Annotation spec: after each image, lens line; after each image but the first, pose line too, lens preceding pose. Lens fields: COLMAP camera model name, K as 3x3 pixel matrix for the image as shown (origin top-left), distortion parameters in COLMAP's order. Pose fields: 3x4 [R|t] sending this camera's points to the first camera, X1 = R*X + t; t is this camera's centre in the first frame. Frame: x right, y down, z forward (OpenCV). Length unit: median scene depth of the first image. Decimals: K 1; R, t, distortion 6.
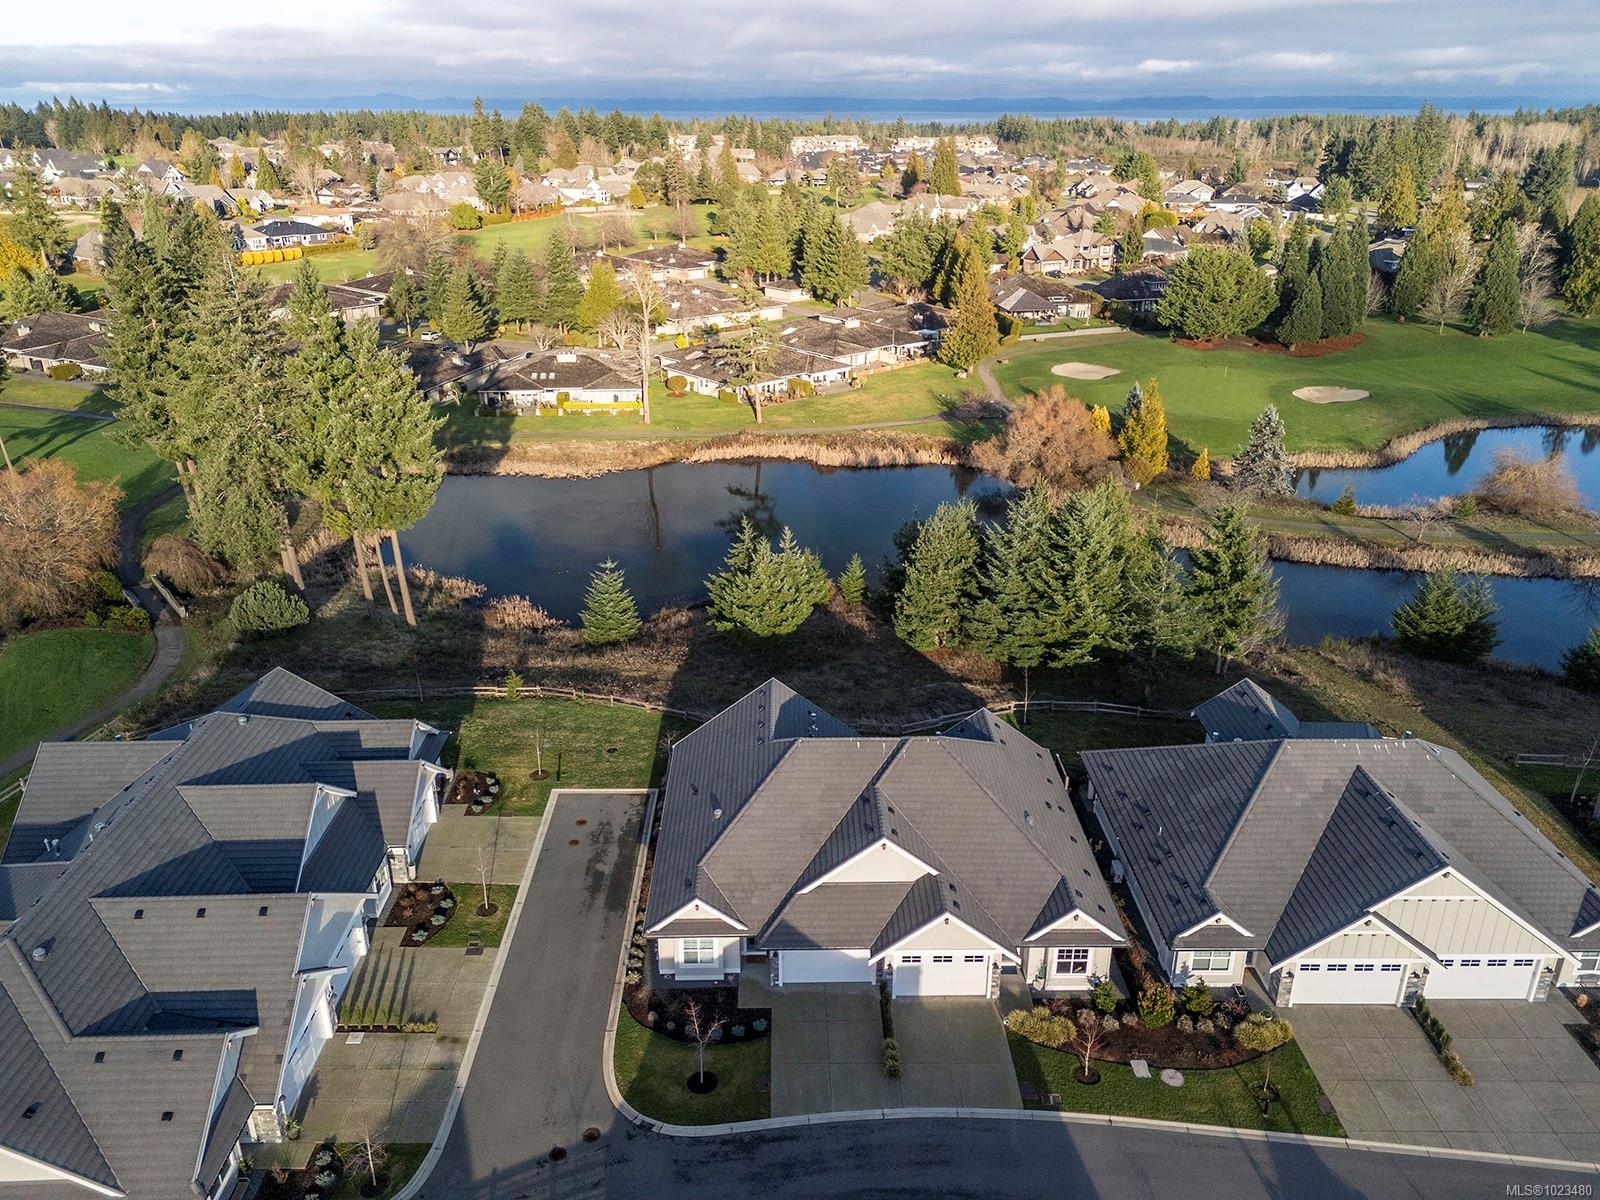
lens RADIAL K [[1168.3, 0, 800.0], [0, 1168.3, 600.0], [0, 0, 1]] dist [0.083090, -0.077818]
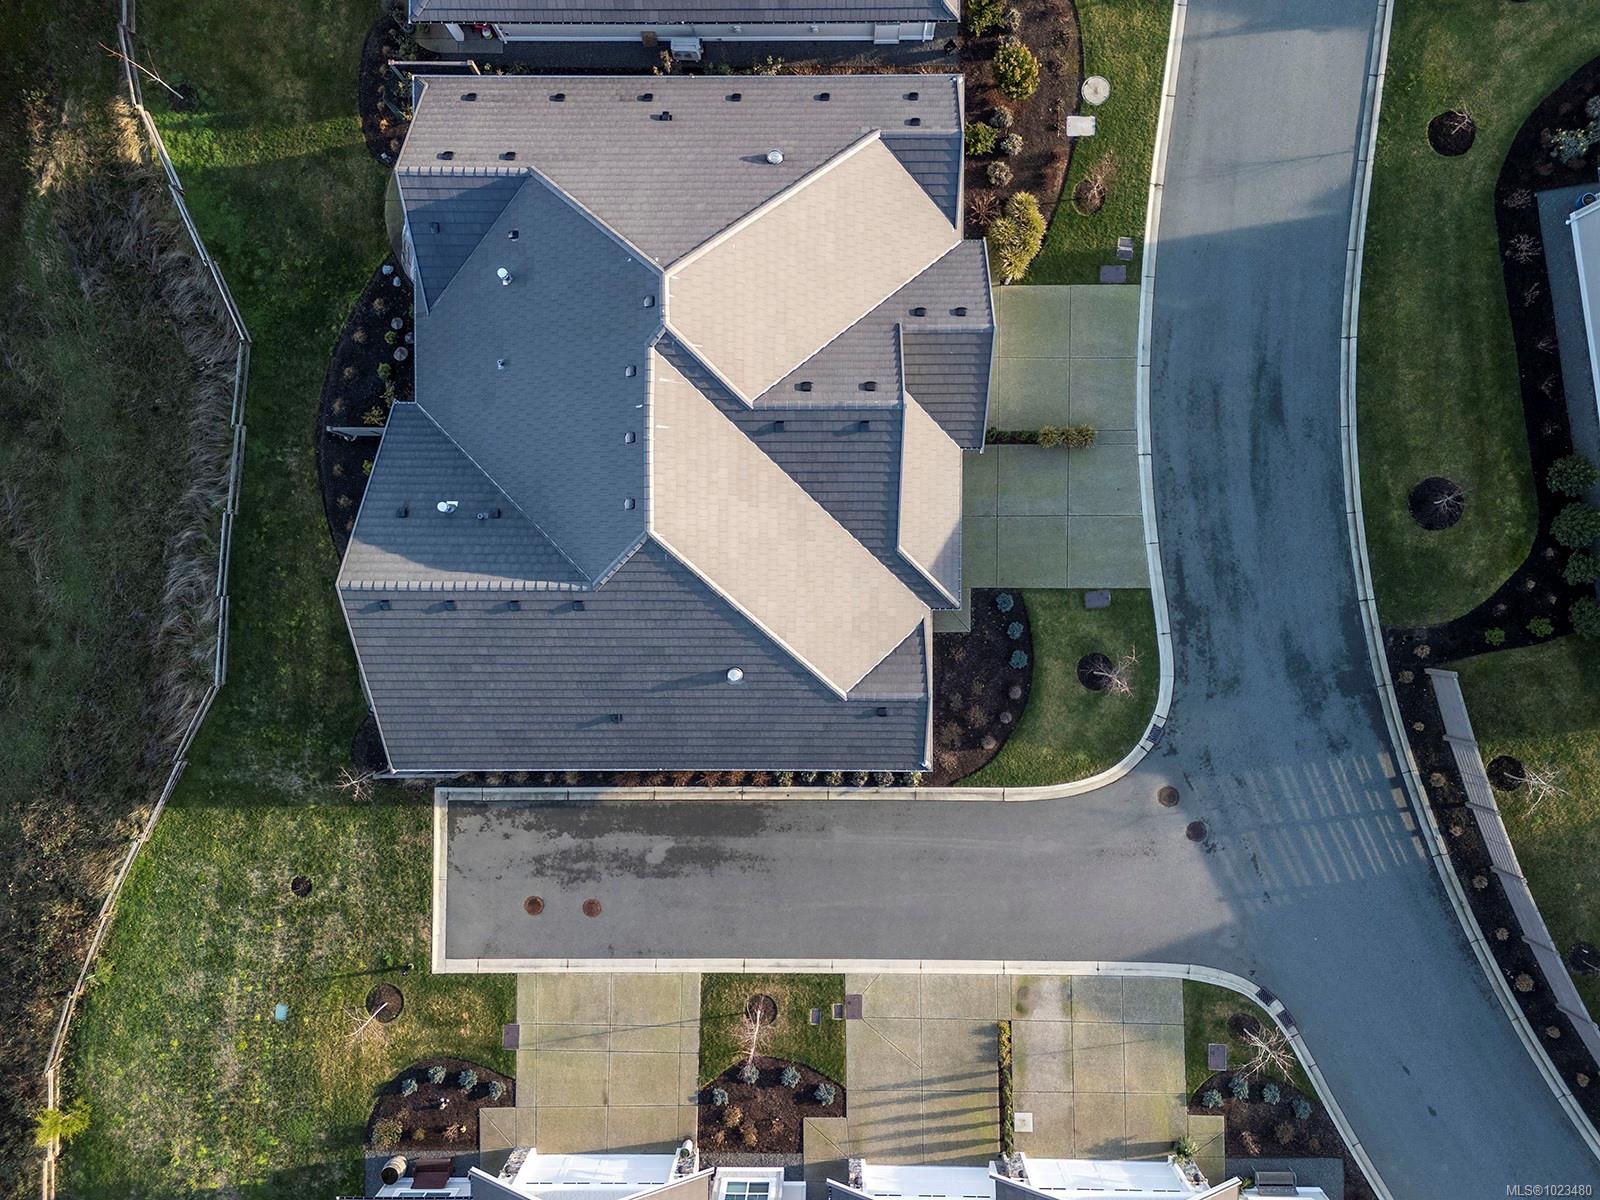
lens RADIAL K [[1168.3, 0, 800.0], [0, 1168.3, 600.0], [0, 0, 1]] dist [0.083090, -0.077818]
pose [[0.018269, -0.999826, -0.003637, -0.034095], [0.407739, 0.004129, 0.913089, -0.424266], [-0.912916, -0.018164, 0.407744, 0.869559]]
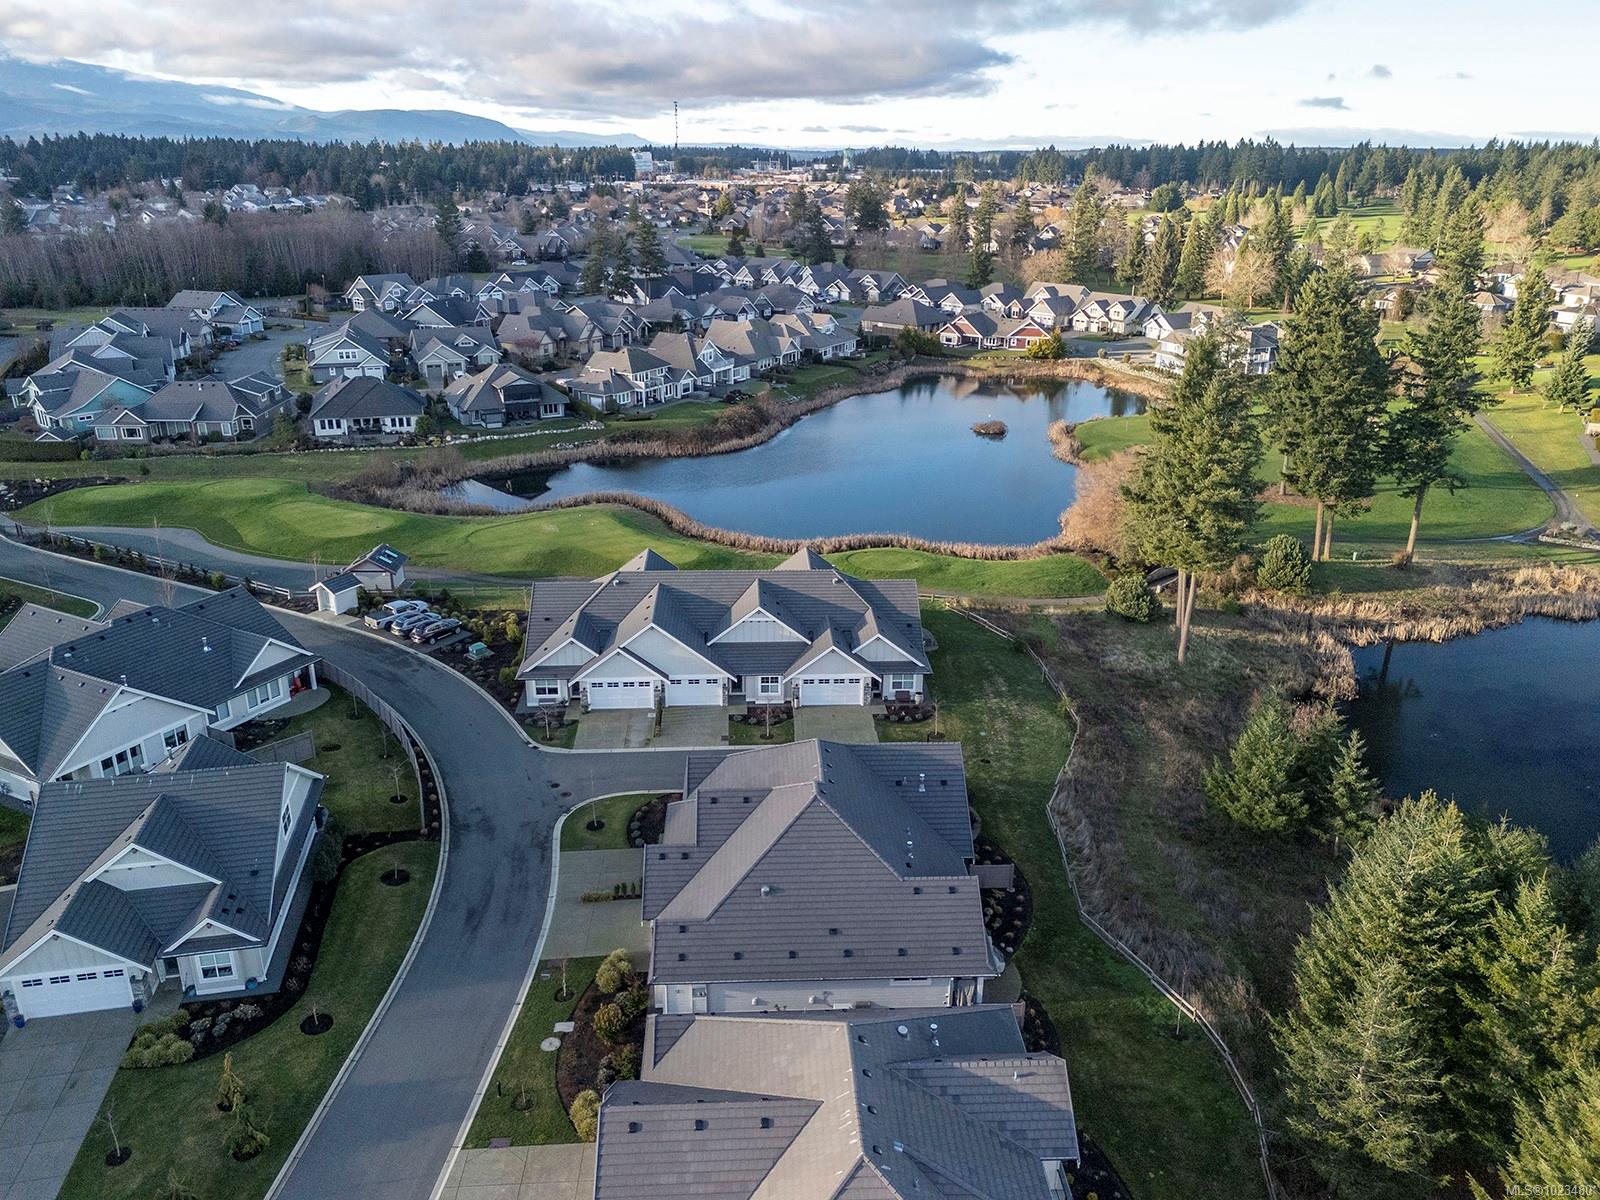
lens RADIAL K [[1168.3, 0, 800.0], [0, 1168.3, 600.0], [0, 0, 1]] dist [0.083090, -0.077818]
pose [[0.033365, 0.355919, -0.933921, 1.286196], [-0.395983, 0.862677, 0.314621, -0.450710], [0.917651, 0.359320, 0.169721, 0.891886]]
